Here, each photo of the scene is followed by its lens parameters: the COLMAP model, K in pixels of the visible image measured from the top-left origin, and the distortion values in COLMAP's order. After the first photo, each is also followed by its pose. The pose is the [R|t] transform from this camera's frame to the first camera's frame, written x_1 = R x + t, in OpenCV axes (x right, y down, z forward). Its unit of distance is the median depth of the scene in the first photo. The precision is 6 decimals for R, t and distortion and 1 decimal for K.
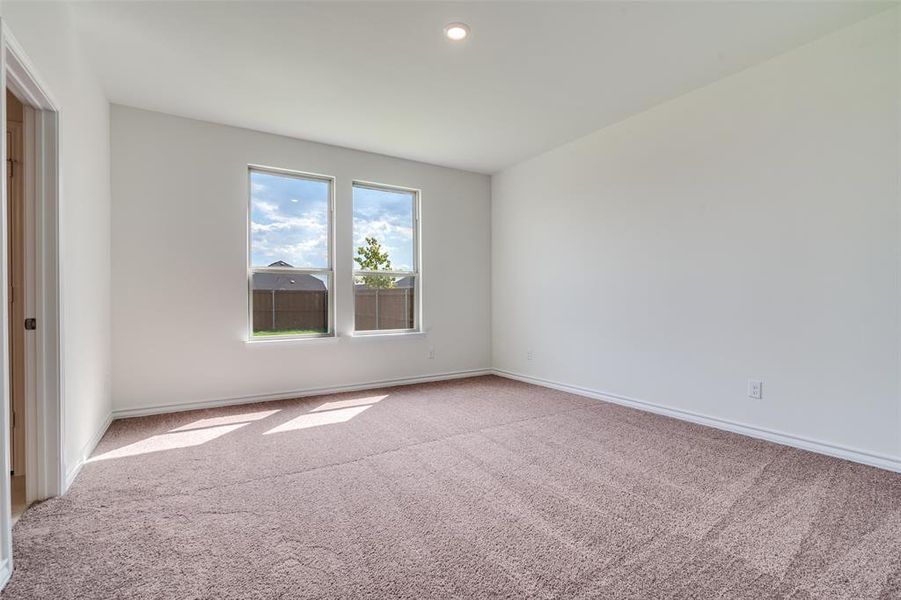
lens RADIAL K [[422.3, 0, 442.4], [0, 422.3, 299.4], [0, 0, 1]] dist [-0.027631, 0.000934]
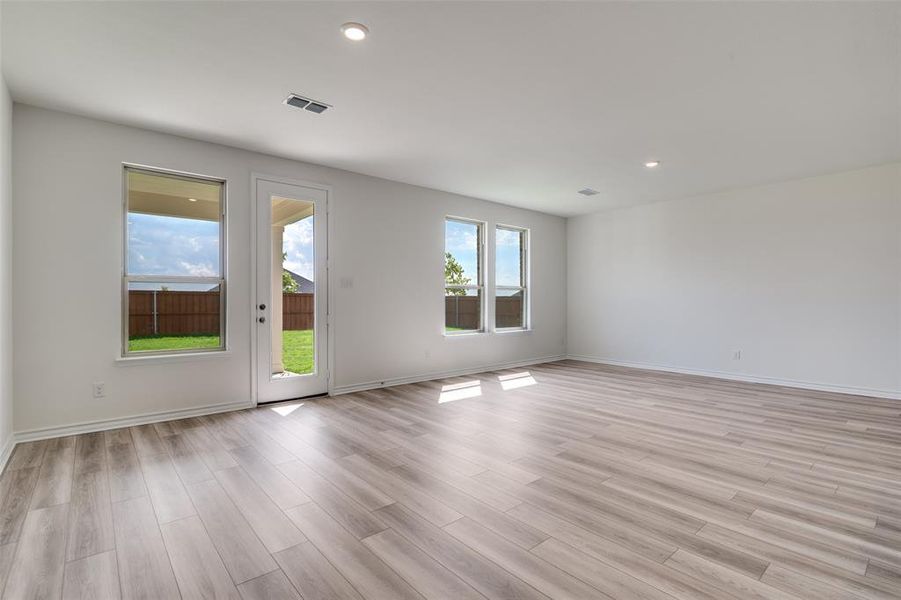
lens RADIAL K [[422.3, 0, 451.1], [0, 422.3, 297.1], [0, 0, 1]] dist [-0.027631, 0.000934]
pose [[0.983248, 0.011957, 0.181878, -0.611006], [-0.009358, 0.999842, -0.015145, -0.007128], [-0.182030, 0.013190, 0.983205, -0.371686]]
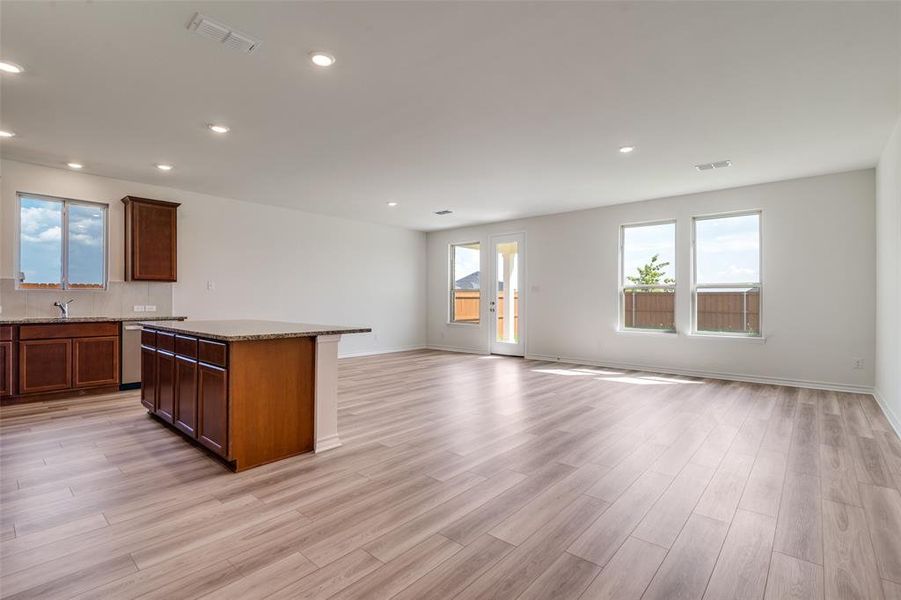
lens RADIAL K [[422.3, 0, 454.5], [0, 422.3, 297.9], [0, 0, 1]] dist [-0.027631, 0.000934]
pose [[0.320533, 0.007205, -0.947210, 0.755232], [-0.009898, 0.999942, 0.004256, -0.024240], [0.947186, 0.008012, 0.320586, -0.116121]]
